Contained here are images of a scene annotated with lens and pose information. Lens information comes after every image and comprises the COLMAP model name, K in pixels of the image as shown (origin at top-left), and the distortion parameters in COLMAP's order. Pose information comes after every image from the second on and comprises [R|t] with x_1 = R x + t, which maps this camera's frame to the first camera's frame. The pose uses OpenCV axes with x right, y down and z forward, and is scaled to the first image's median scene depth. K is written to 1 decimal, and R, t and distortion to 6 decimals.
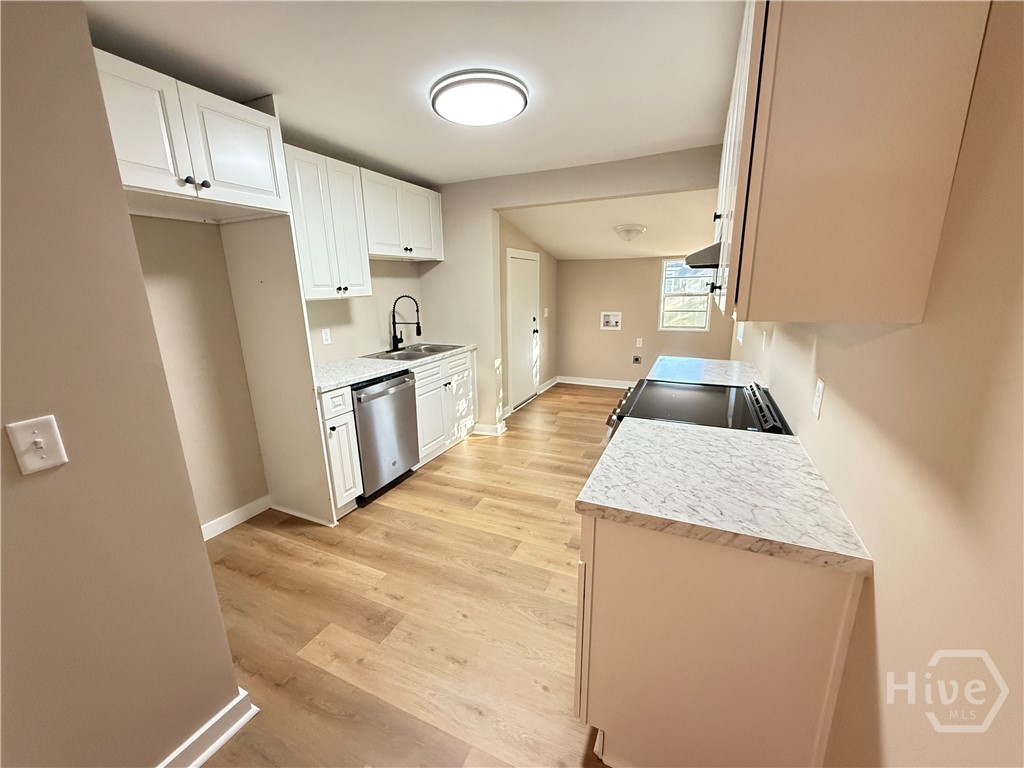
lens RADIAL K [[408.8, 0, 510.2], [0, 408.8, 385.5], [0, 0, 1]] dist [-0.002130, -0.000420]
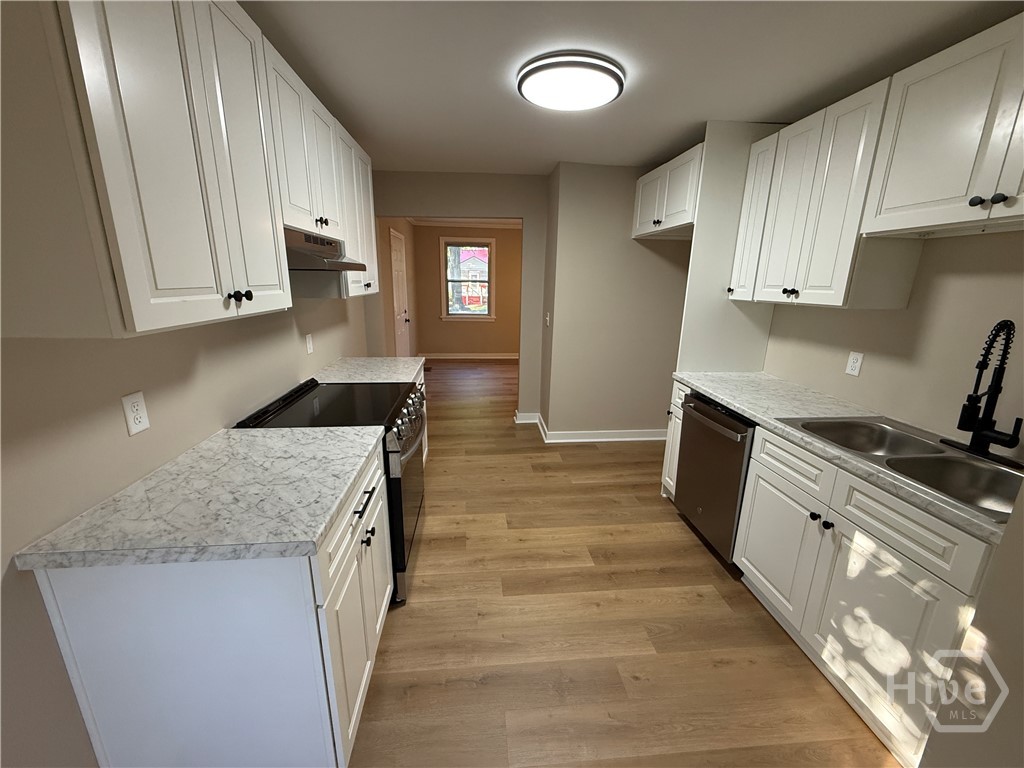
lens RADIAL K [[408.8, 0, 511.4], [0, 408.8, 384.8], [0, 0, 1]] dist [-0.002130, -0.000420]
pose [[-0.866867, 0.133486, -0.480336, 0.435950], [-0.116461, 0.882608, 0.455456, -0.392441], [0.484745, 0.450760, -0.749558, 1.486750]]
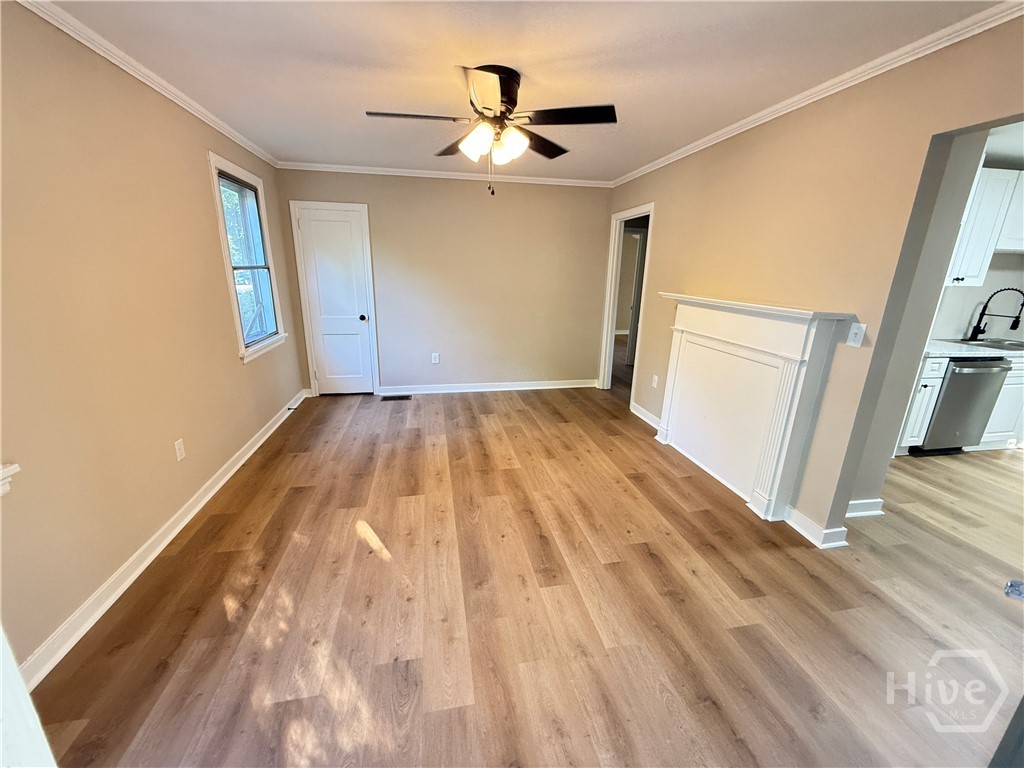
lens RADIAL K [[408.8, 0, 507.8], [0, 408.8, 382.9], [0, 0, 1]] dist [-0.002130, -0.000420]
pose [[0.574090, 0.256649, -0.777530, -0.095986], [-0.230499, 0.961858, 0.147304, 0.107555], [0.785679, 0.094654, 0.611350, -0.429447]]
